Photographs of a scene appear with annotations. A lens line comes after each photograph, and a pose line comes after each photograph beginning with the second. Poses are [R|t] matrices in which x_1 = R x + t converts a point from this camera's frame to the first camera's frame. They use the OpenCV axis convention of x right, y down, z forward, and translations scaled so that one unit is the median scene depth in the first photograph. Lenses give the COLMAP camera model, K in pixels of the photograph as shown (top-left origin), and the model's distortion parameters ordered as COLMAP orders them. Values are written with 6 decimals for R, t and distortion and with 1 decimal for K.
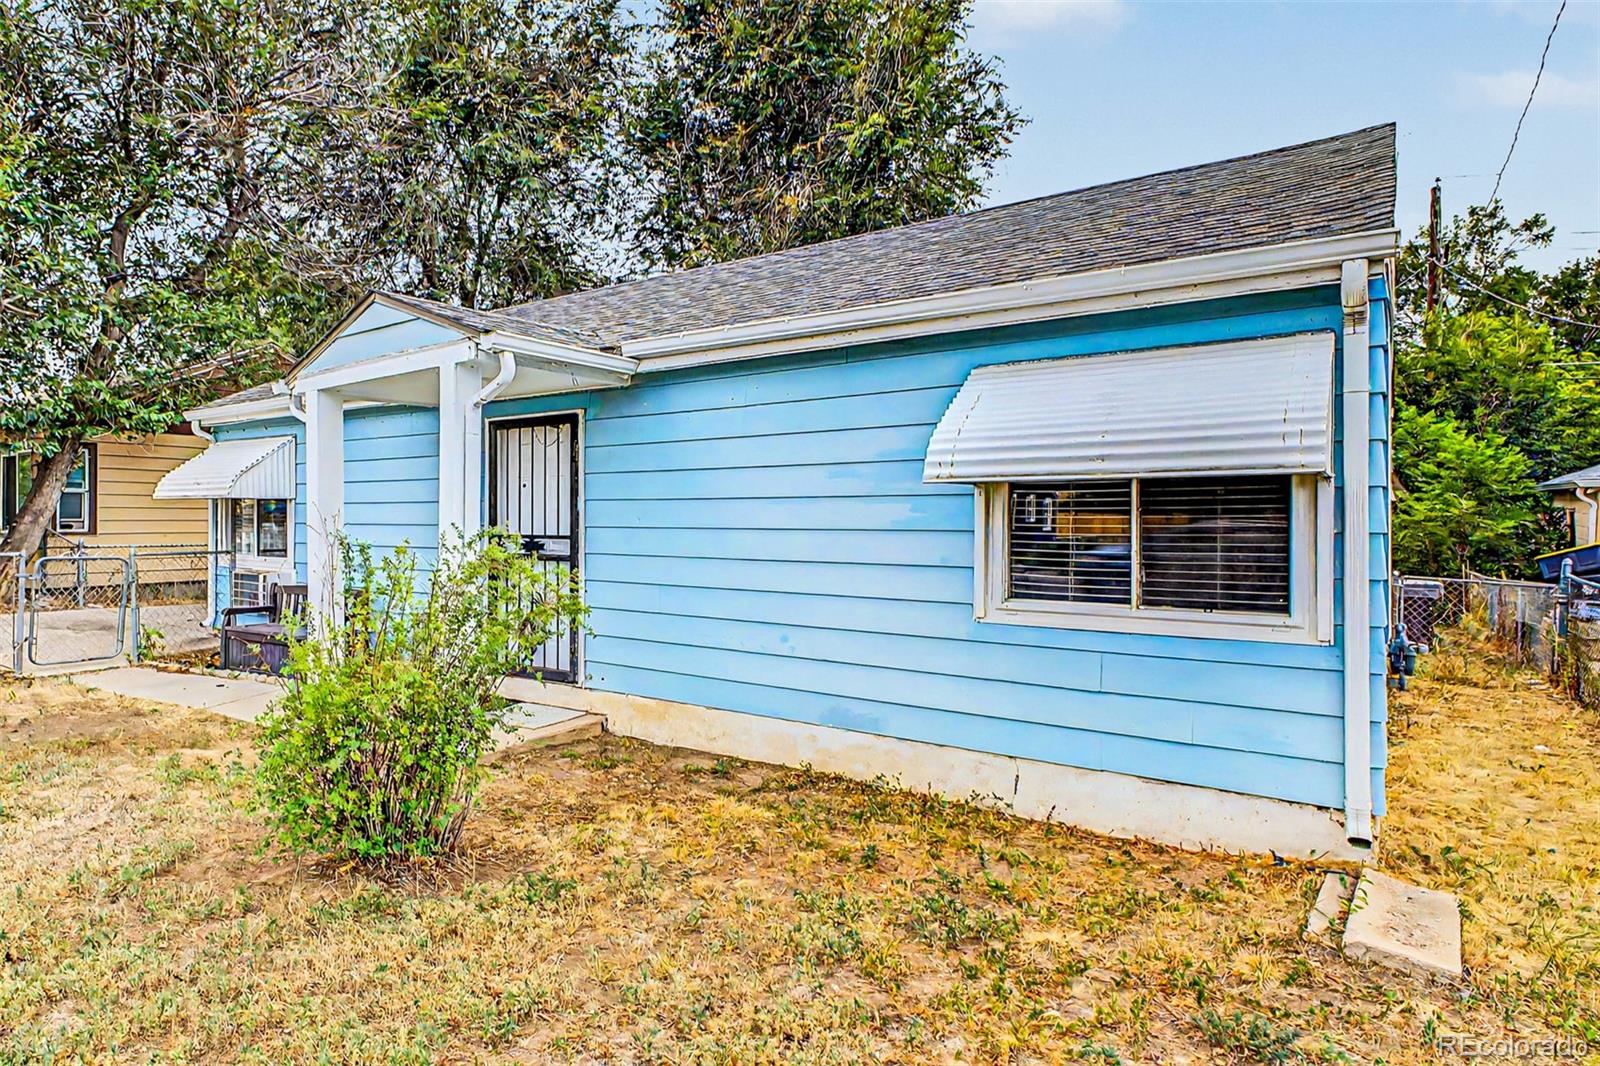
lens RADIAL K [[855.2, 0, 801.8], [0, 855.2, 510.1], [0, 0, 1]] dist [0.026745, 0.000074]
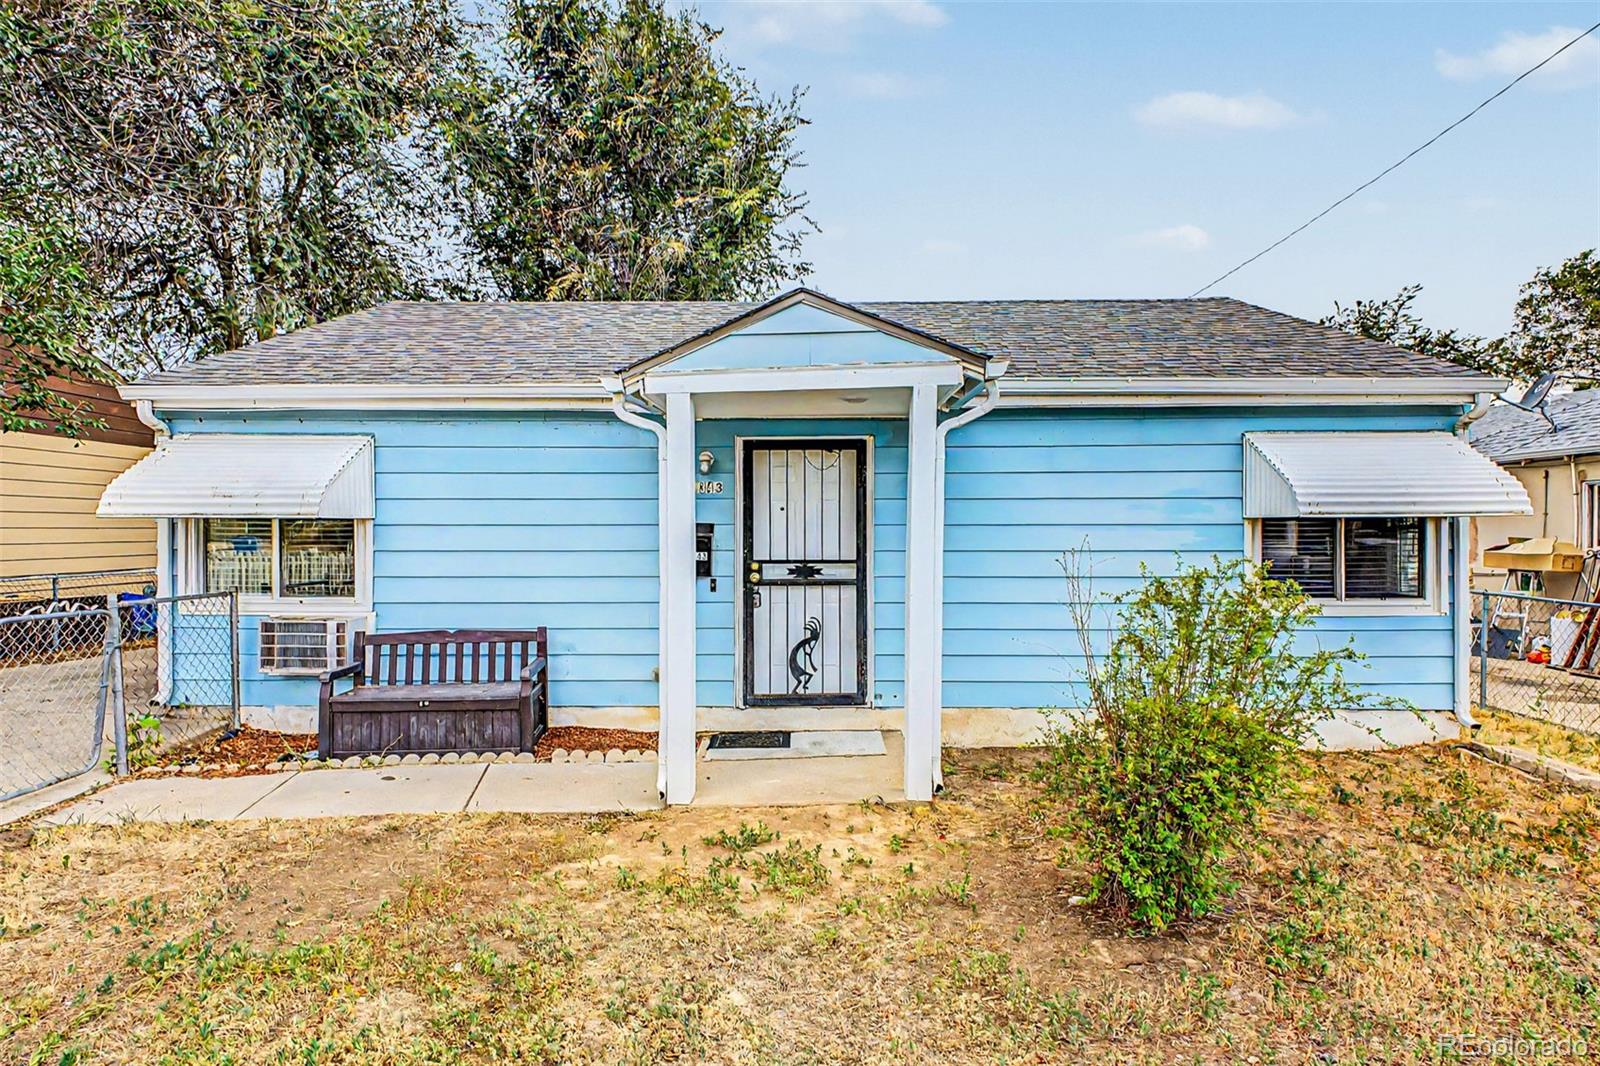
lens RADIAL K [[651.2, 0, 795.7], [0, 651.2, 534.2], [0, 0, 1]] dist [0.035181, -0.022712]
pose [[0.832432, 0.000523, 0.554127, -0.758859], [-0.003220, 0.999987, 0.003893, -0.003469], [-0.554117, -0.005025, 0.832423, 0.396457]]
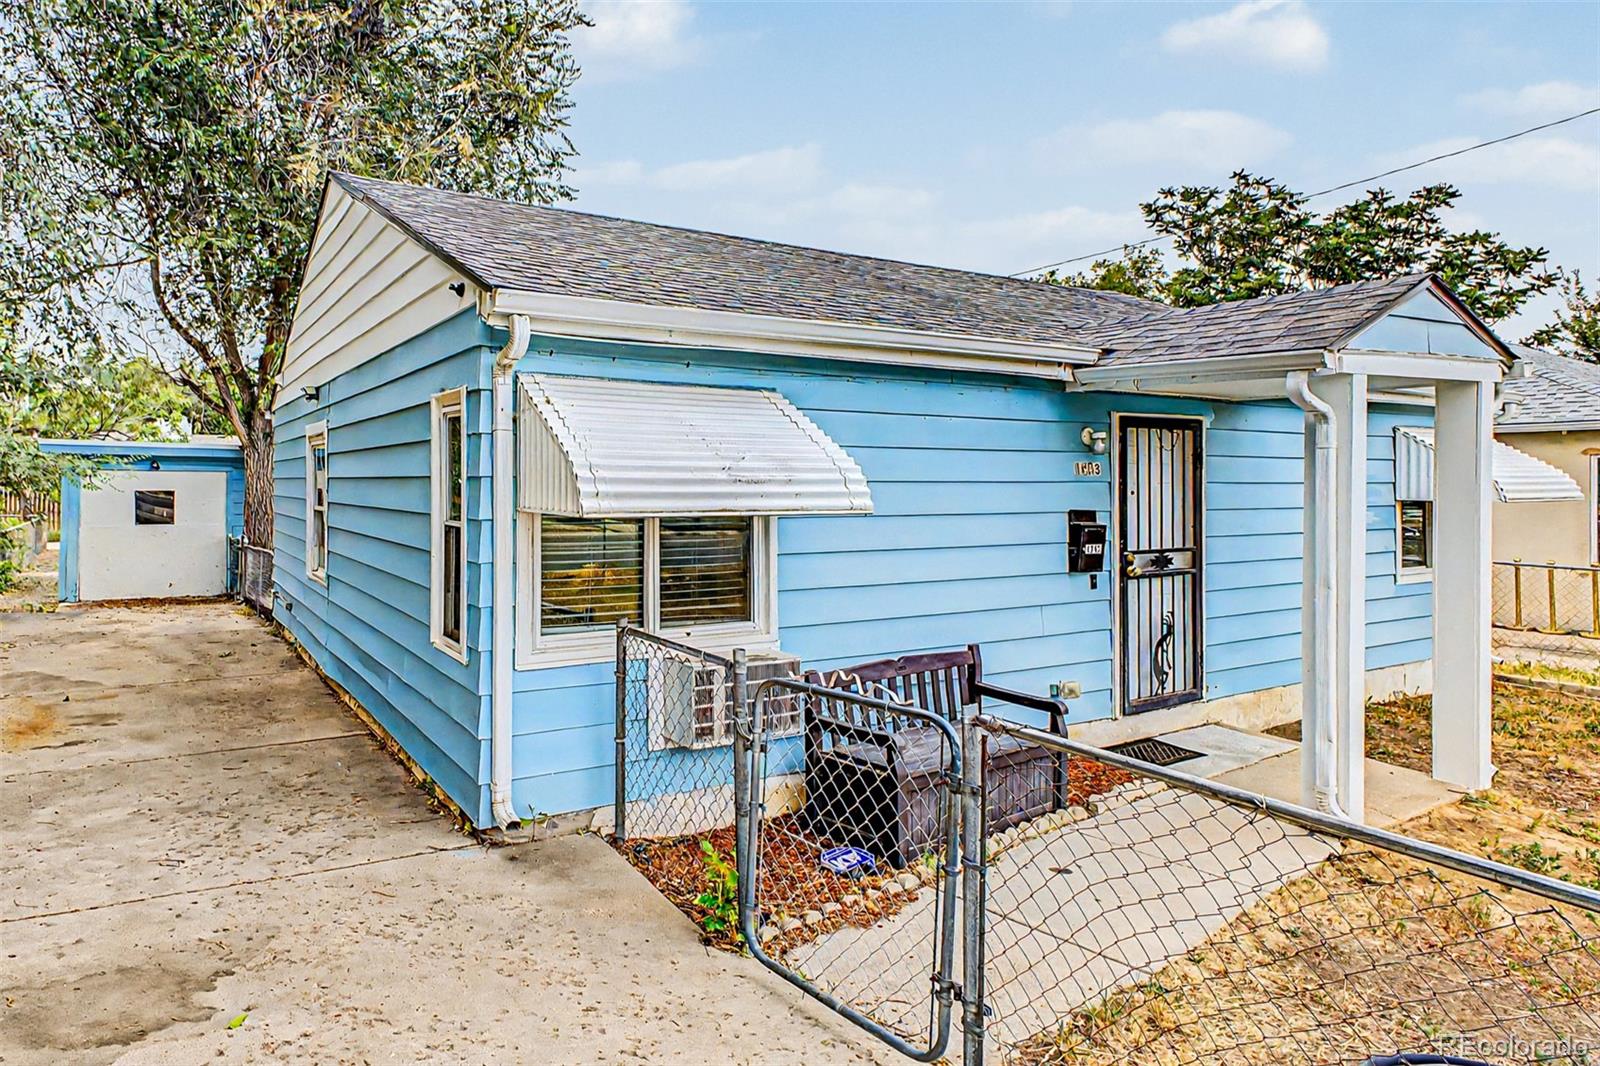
lens RADIAL K [[689.0, 0, 754.2], [0, 689.0, 523.3], [0, 0, 1]] dist [0.007731, 0.000089]
pose [[0.584816, -0.024835, 0.810786, -1.184819], [0.003860, 0.999605, 0.027835, -0.020430], [-0.811157, -0.013149, 0.584681, 0.951058]]
